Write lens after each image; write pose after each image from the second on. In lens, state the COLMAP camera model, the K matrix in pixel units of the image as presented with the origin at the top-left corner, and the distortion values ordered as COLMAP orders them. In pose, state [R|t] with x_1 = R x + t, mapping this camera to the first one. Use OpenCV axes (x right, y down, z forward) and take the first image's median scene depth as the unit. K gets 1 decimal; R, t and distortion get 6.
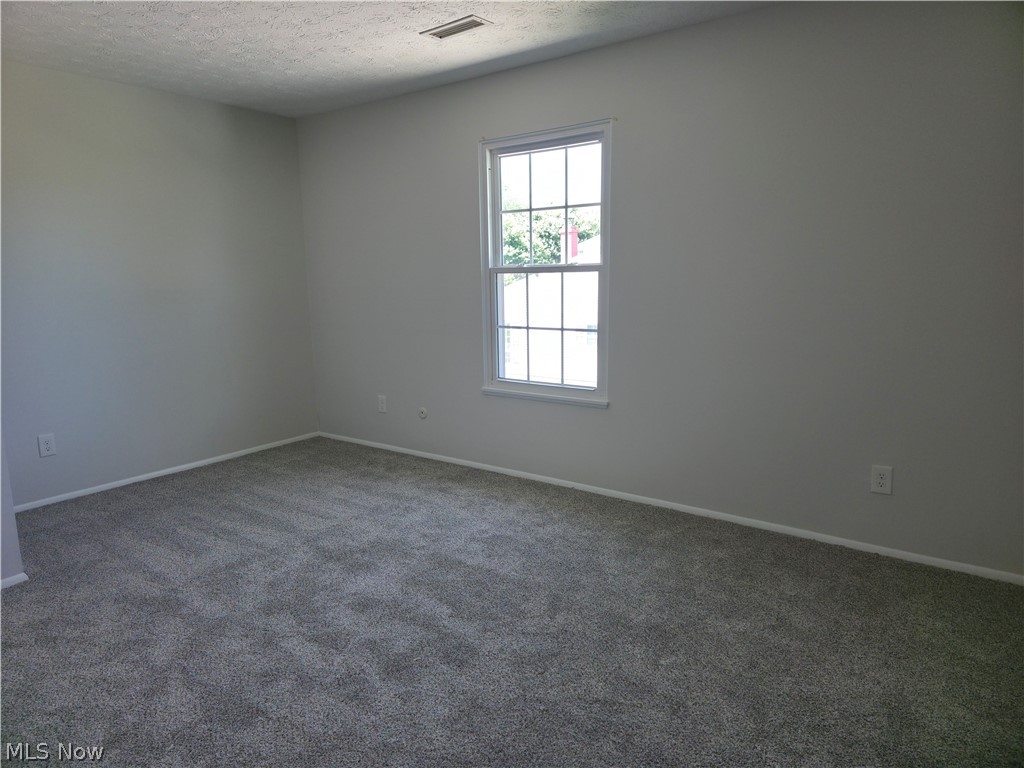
lens RADIAL K [[671.0, 0, 517.9], [0, 671.0, 385.7], [0, 0, 1]] dist [0.012608, 0.004231]
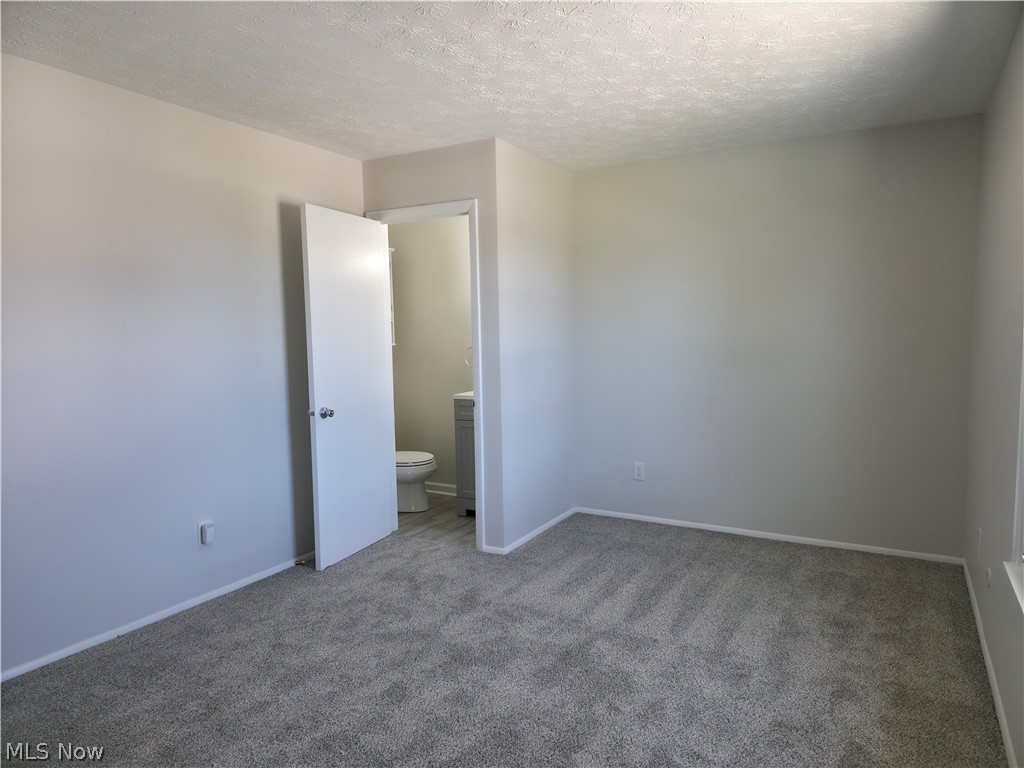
lens RADIAL K [[671.0, 0, 517.0], [0, 671.0, 379.7], [0, 0, 1]] dist [0.012608, 0.004231]
pose [[0.107492, 0.089401, -0.990178, 0.423365], [-0.162390, 0.984152, 0.071228, -0.115242], [0.980854, 0.153139, 0.120306, 0.592014]]
